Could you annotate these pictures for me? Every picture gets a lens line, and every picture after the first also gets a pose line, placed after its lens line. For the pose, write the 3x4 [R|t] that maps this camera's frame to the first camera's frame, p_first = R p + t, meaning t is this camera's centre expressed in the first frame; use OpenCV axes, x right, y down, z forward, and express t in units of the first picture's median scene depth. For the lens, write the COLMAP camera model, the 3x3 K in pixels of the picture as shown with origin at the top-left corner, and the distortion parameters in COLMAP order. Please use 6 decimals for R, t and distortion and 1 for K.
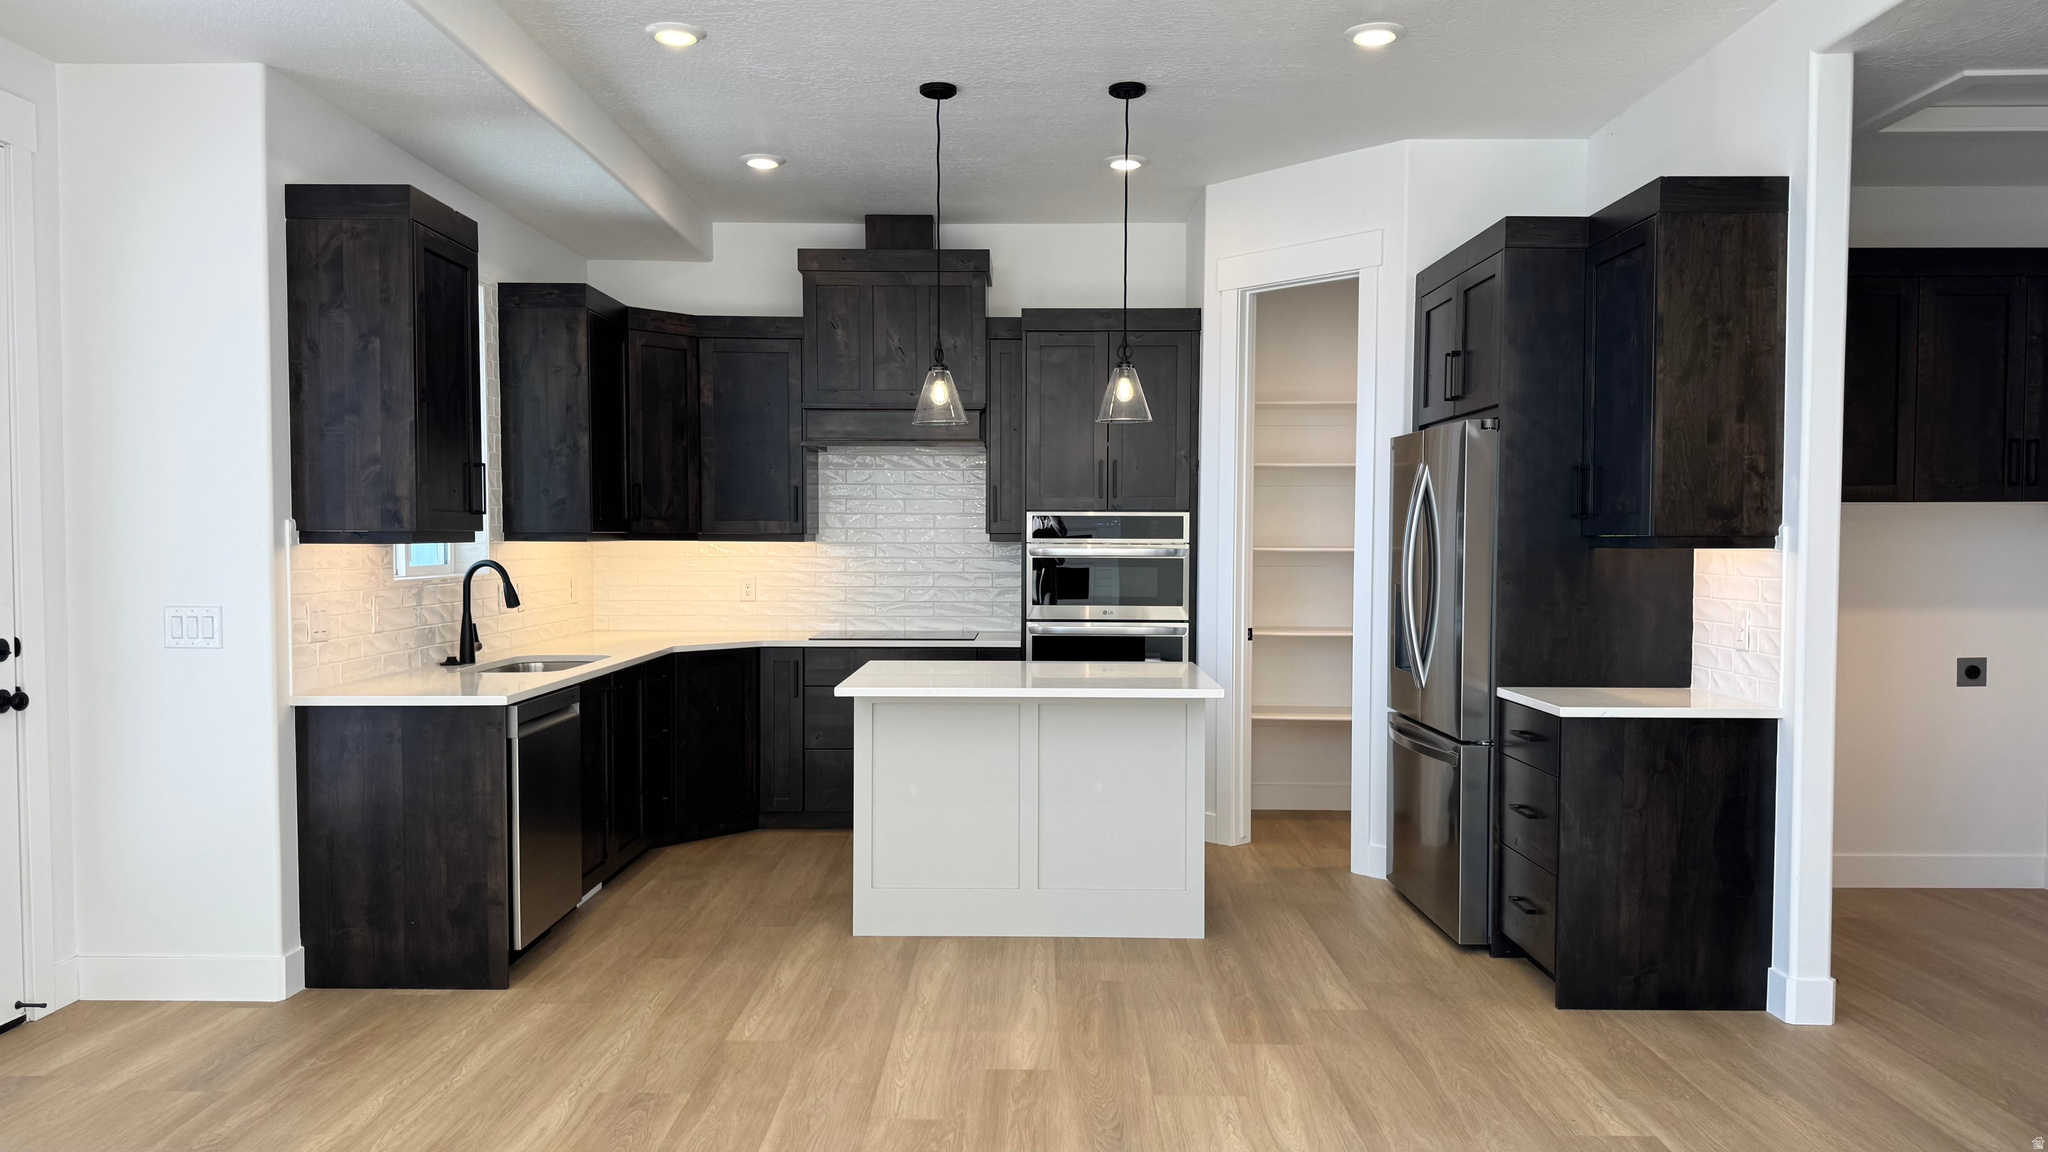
lens RADIAL K [[1423.6, 0, 1027.8], [0, 1423.6, 594.4], [0, 0, 1]] dist [0.001600, 0.000017]
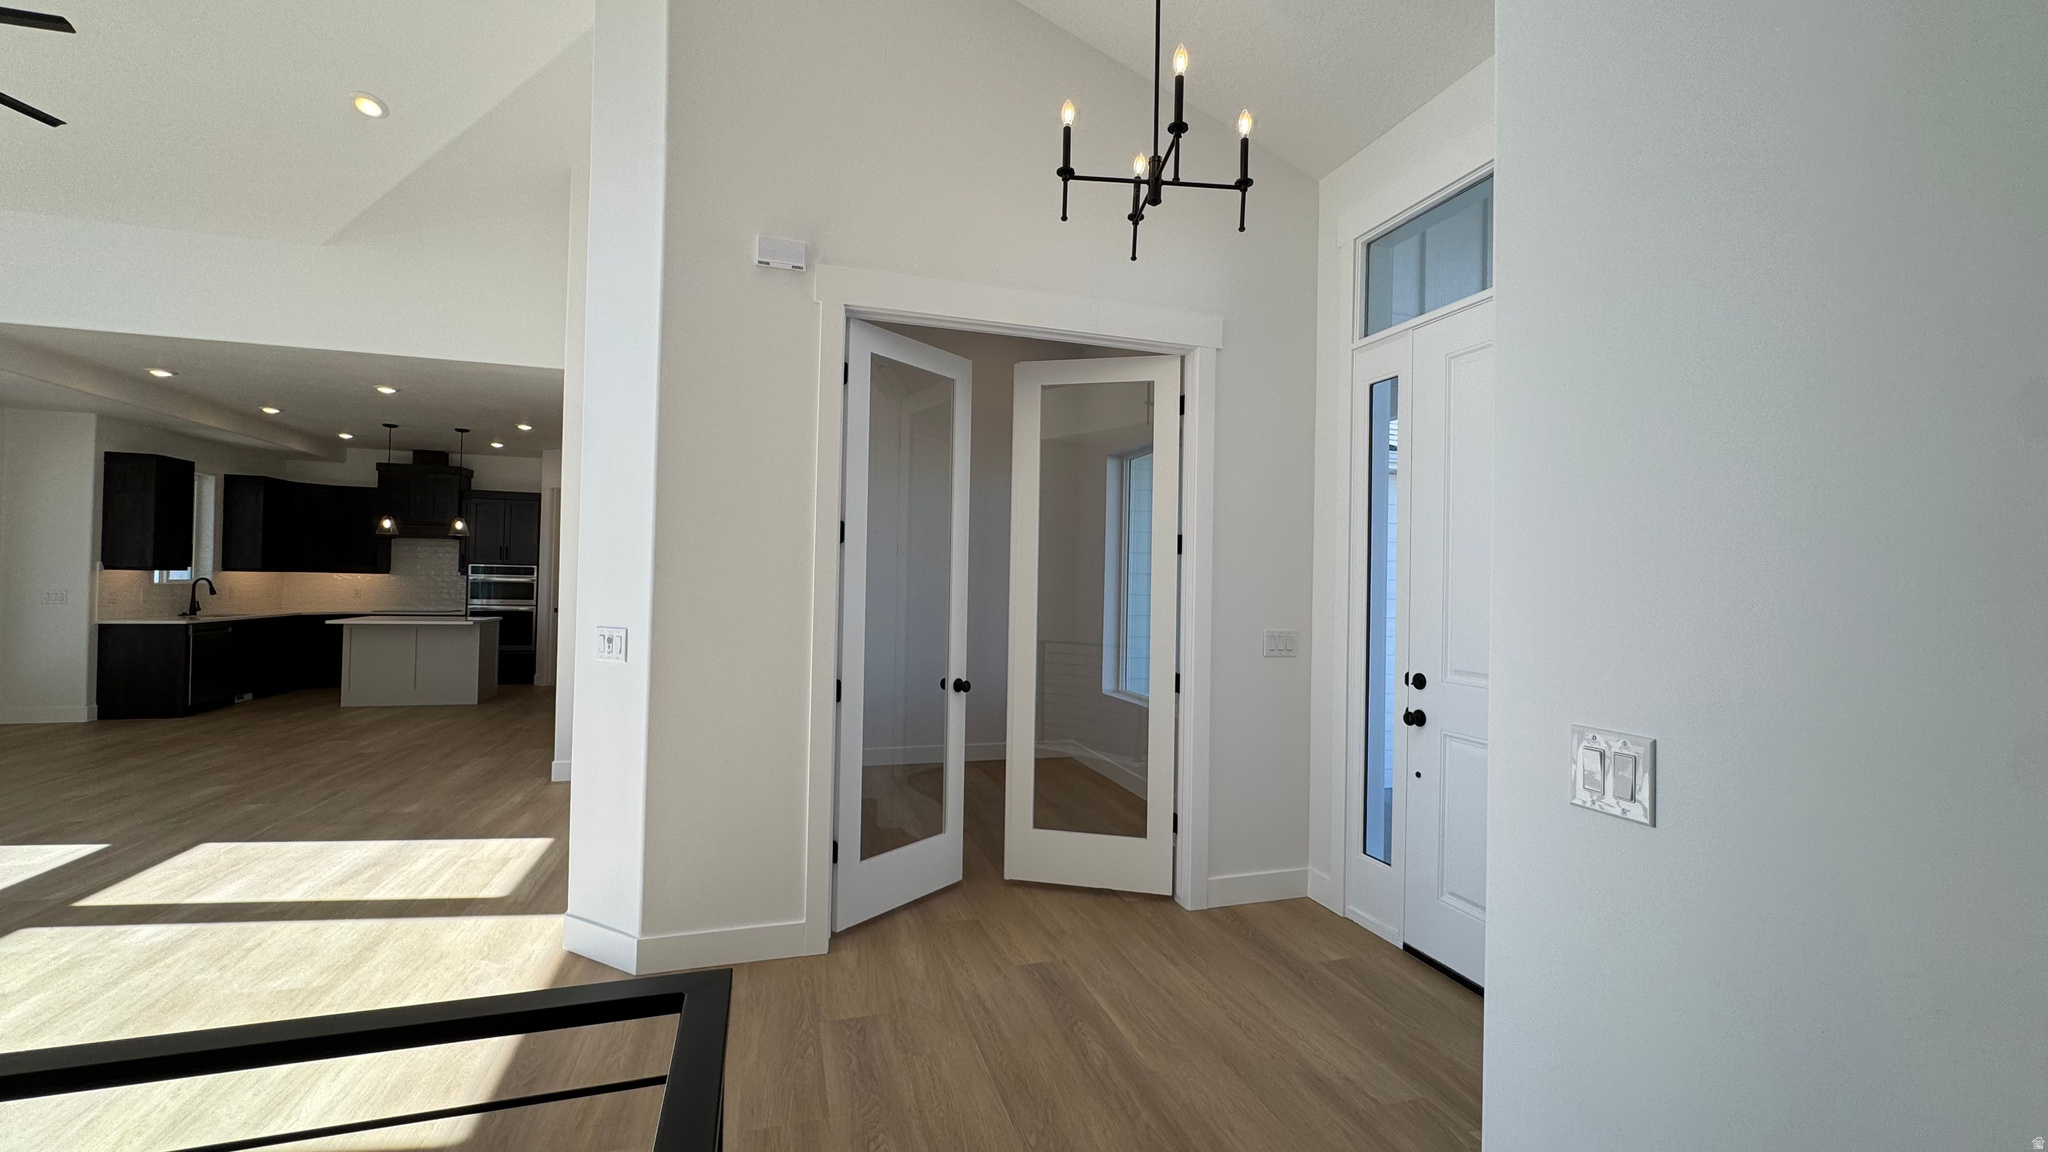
lens RADIAL K [[815.8, 0, 1020.7], [0, 815.8, 571.0], [0, 0, 1]] dist [-0.001278, 0.000015]
pose [[0.953607, 0.020685, 0.300343, 0.709603], [-0.004307, 0.998472, -0.055091, 0.046844], [-0.301023, 0.051242, 0.952239, -1.055929]]
